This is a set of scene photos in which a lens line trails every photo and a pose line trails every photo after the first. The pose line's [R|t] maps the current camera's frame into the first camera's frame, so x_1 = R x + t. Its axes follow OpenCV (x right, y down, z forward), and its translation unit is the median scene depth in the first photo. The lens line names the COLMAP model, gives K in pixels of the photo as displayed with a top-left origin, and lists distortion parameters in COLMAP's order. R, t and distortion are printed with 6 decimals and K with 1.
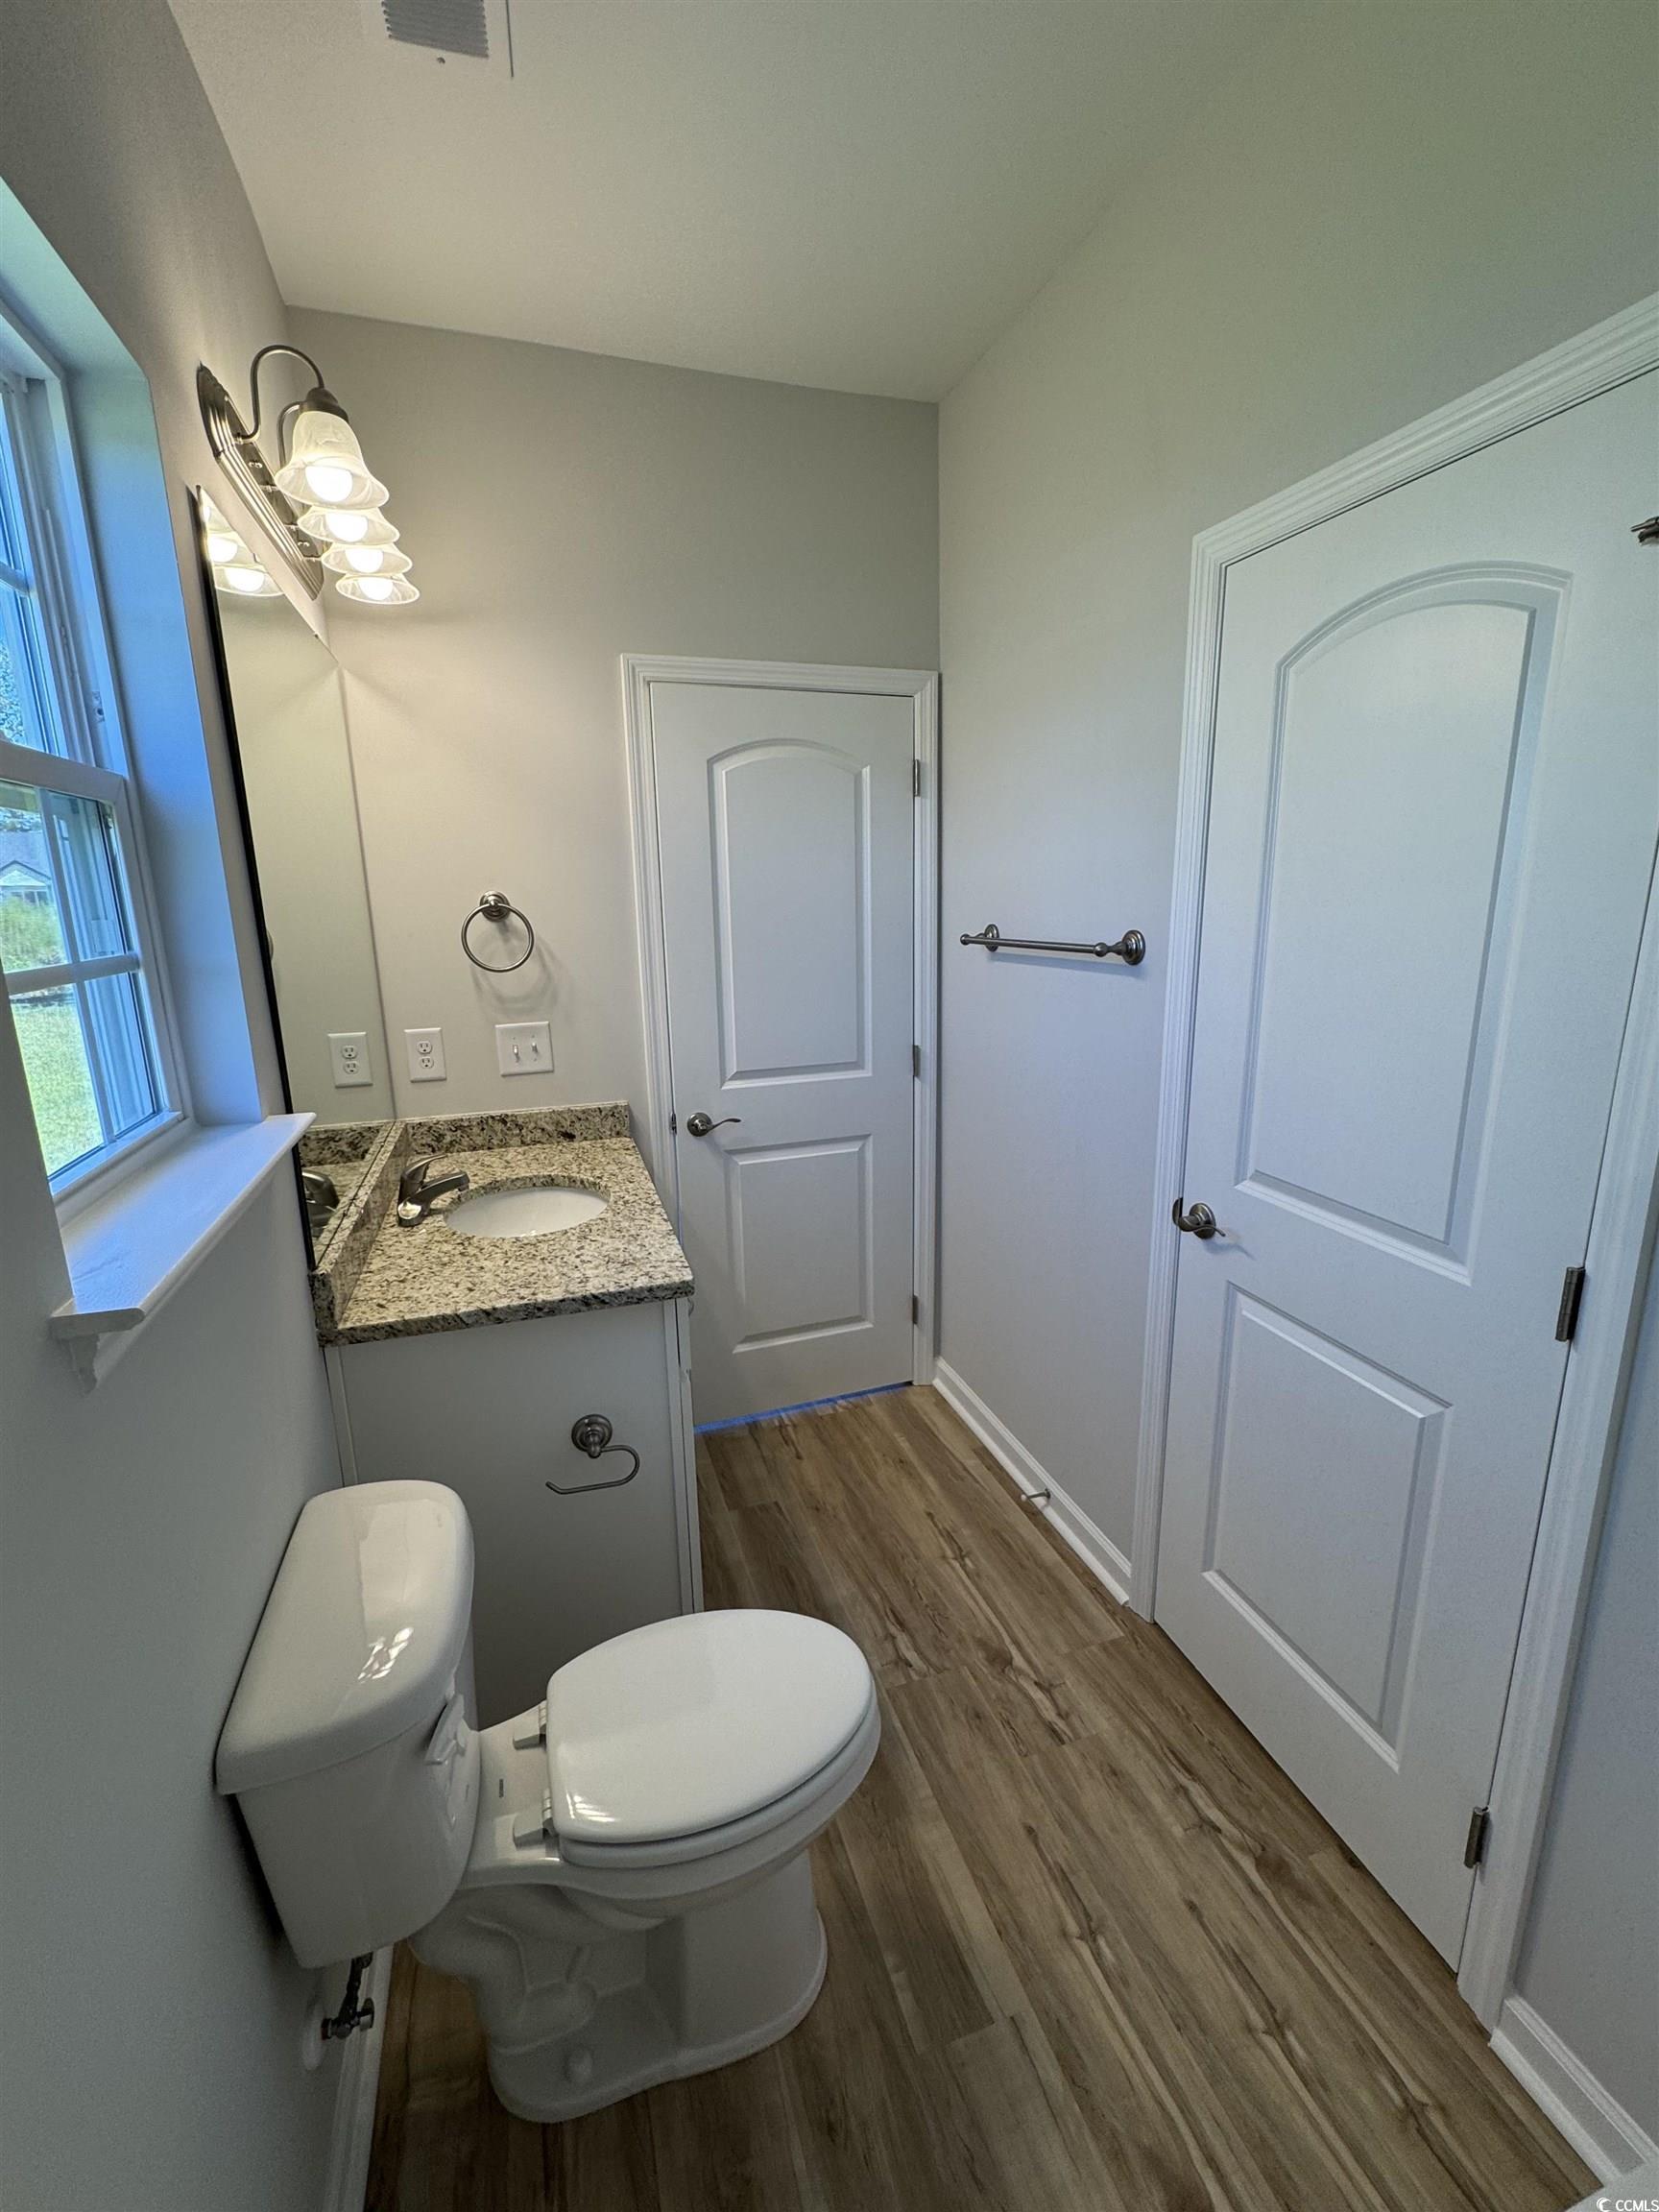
lens RADIAL K [[946.4, 0, 834.5], [0, 946.4, 1109.9], [0, 0, 1]] dist [-0.001239, -0.000098]
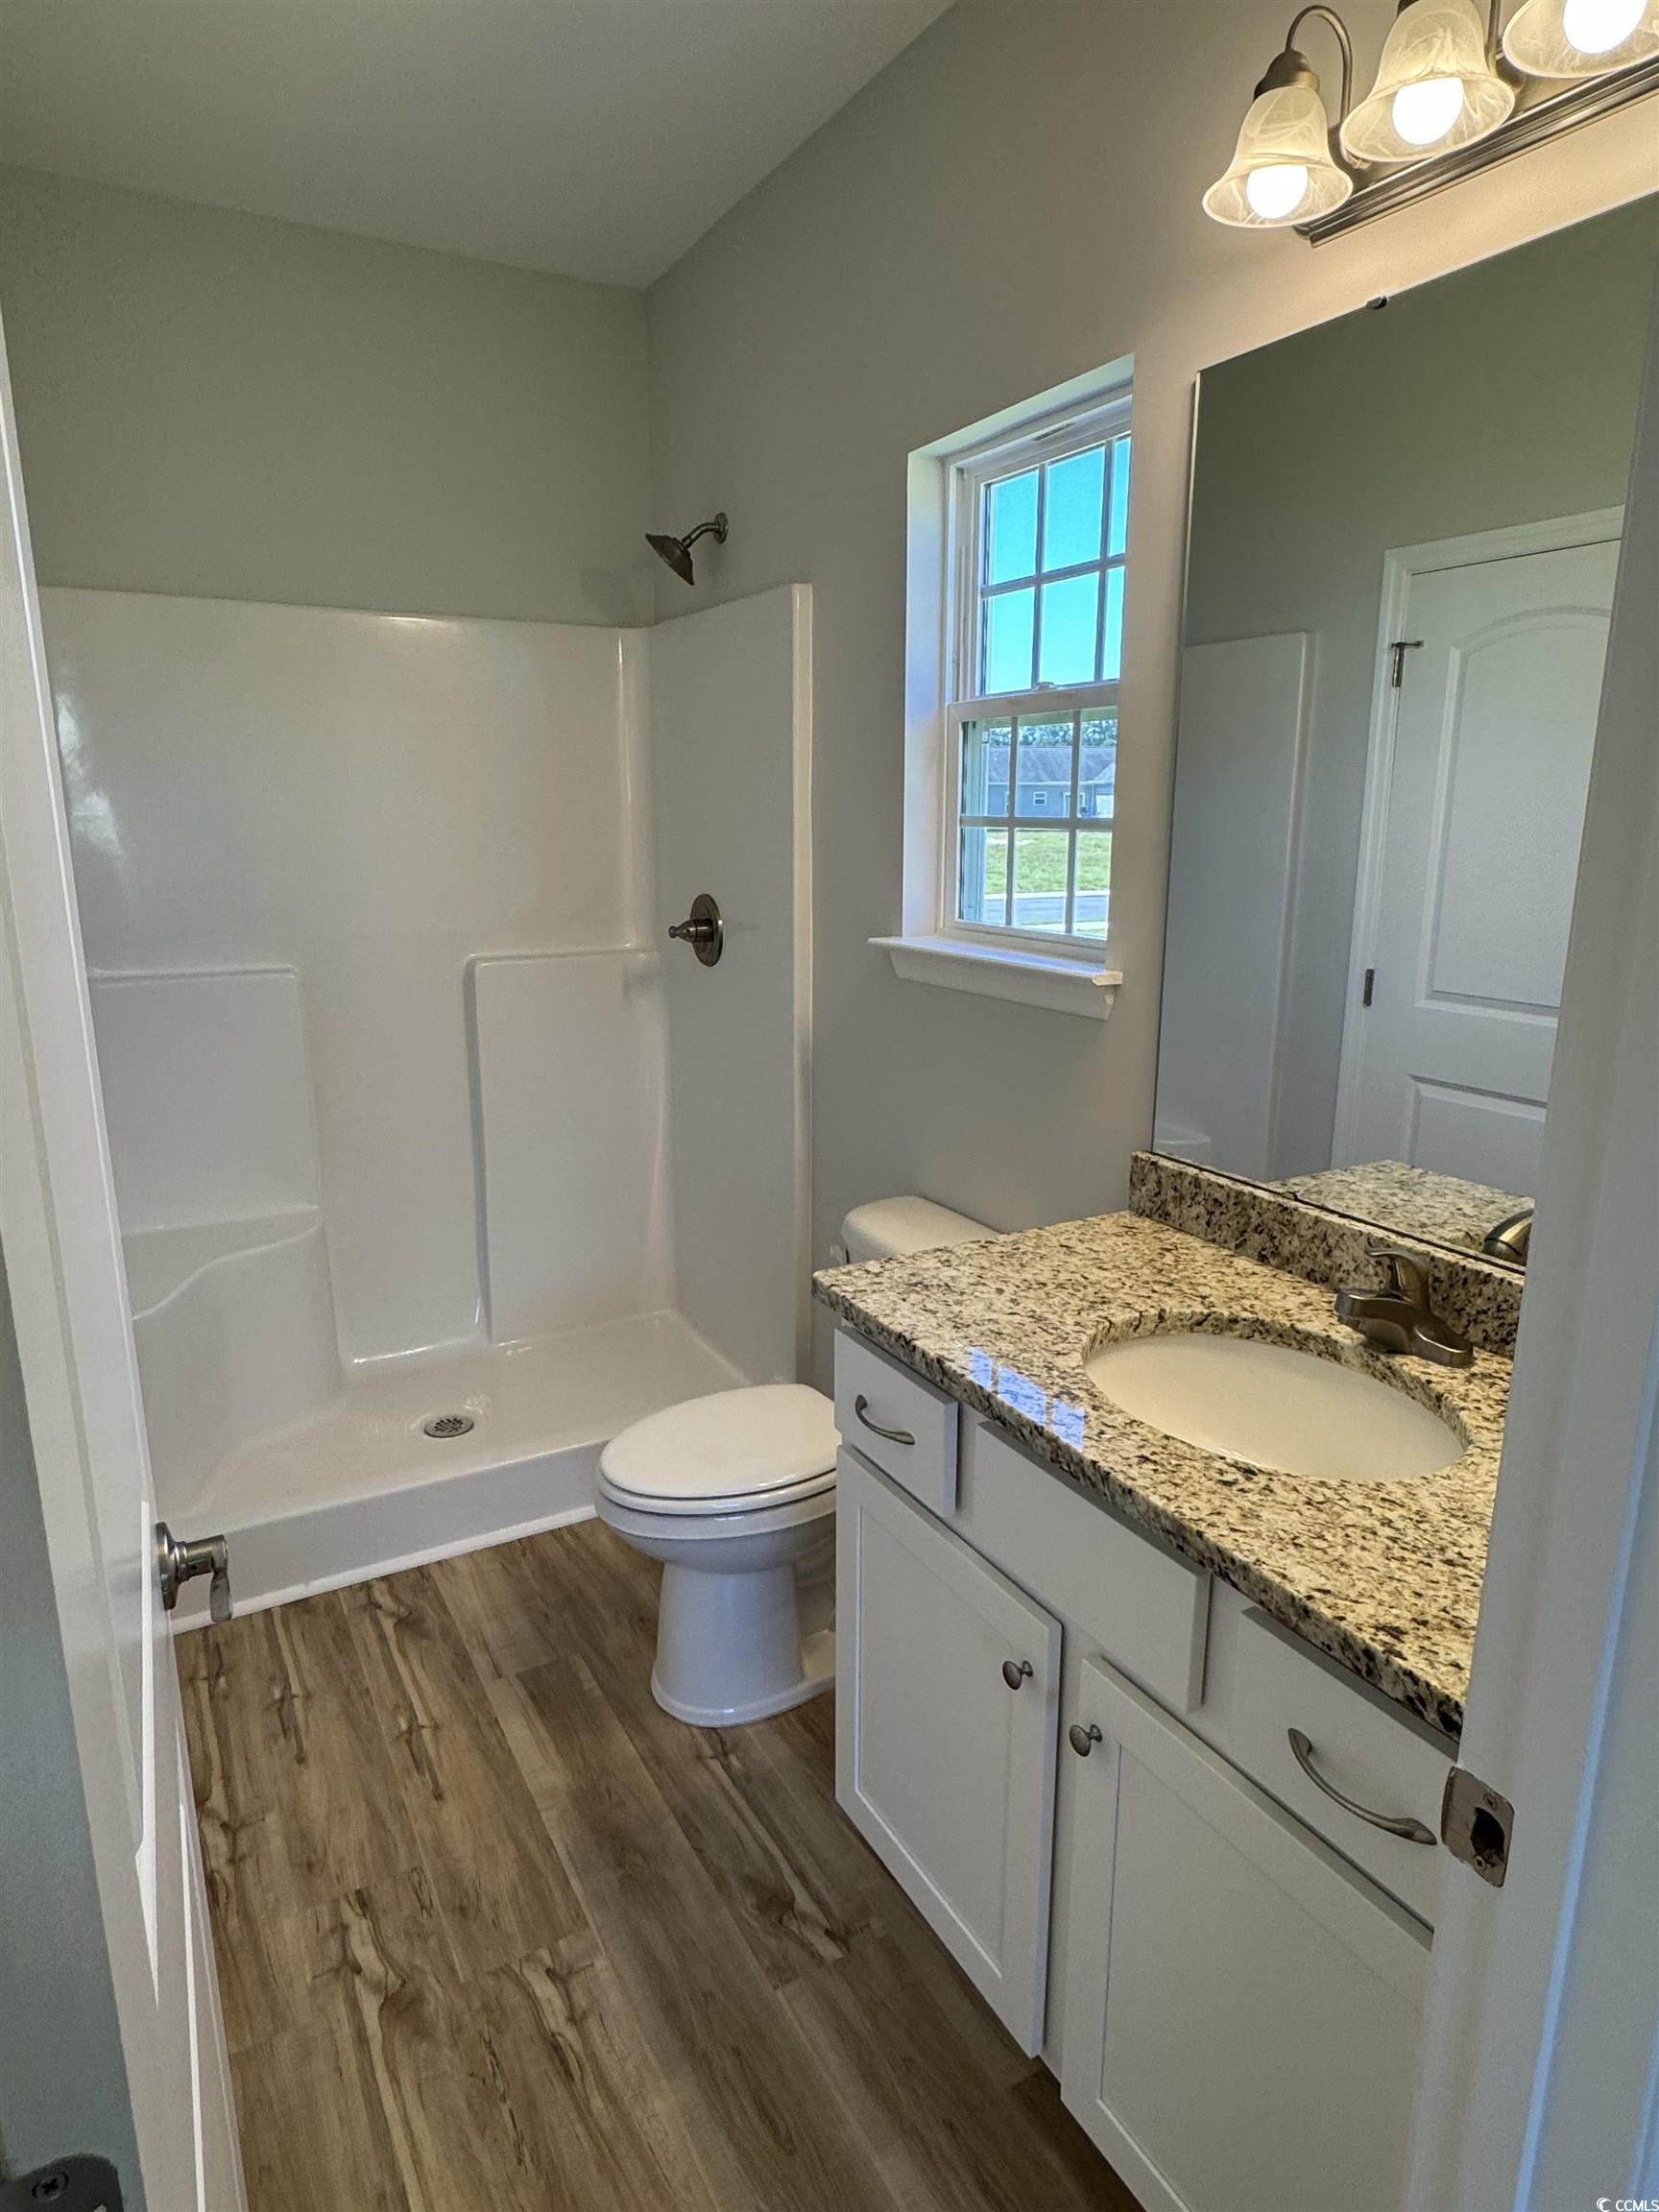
lens RADIAL K [[1283.2, 0, 829.5], [0, 1283.2, 1106.0], [0, 0, 1]] dist [-0.002000, 0.002237]
pose [[-0.981645, 0.060067, -0.181009, 0.012601], [-0.026796, 0.896251, 0.442737, -0.297940], [0.188824, 0.439461, -0.878191, 1.357429]]
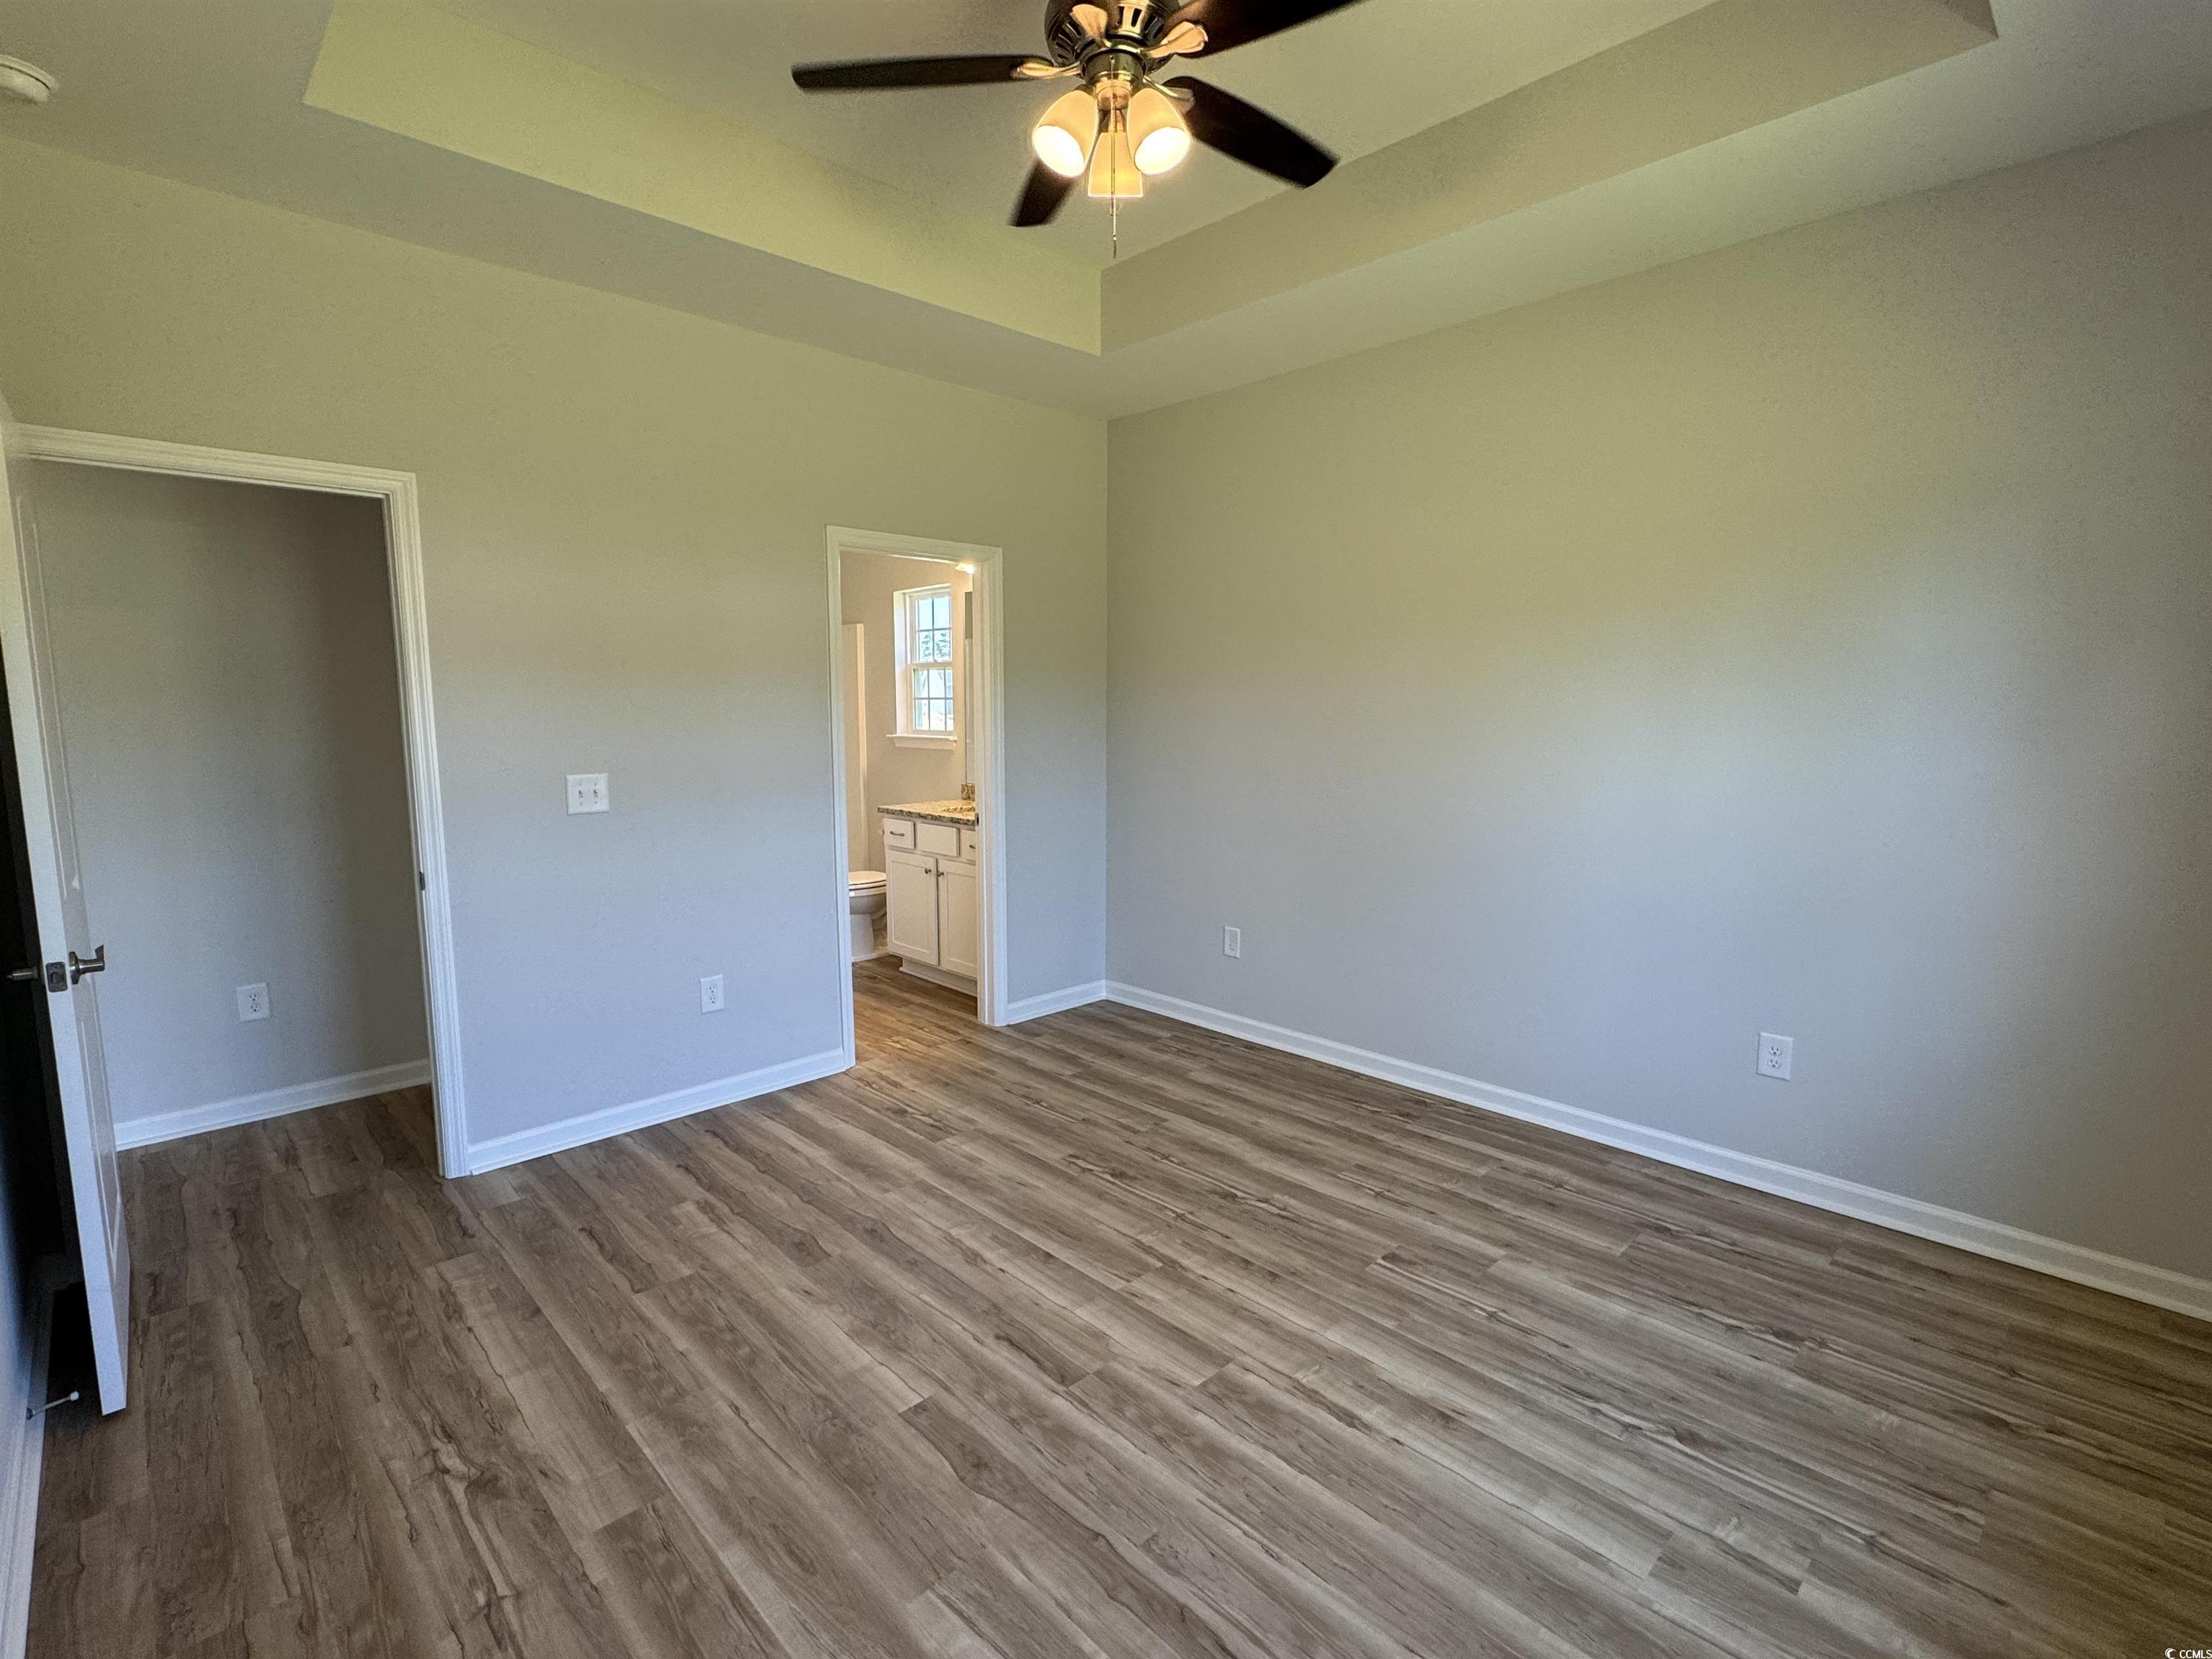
lens RADIAL K [[1035.7, 0, 1106.0], [0, 1035.7, 829.5], [0, 0, 1]] dist [-0.002316, 0.000465]
pose [[-0.899111, 0.067168, -0.432536, 0.478280], [-0.089829, 0.938810, 0.332514, -0.695834], [0.428404, 0.337822, -0.838061, 3.070290]]
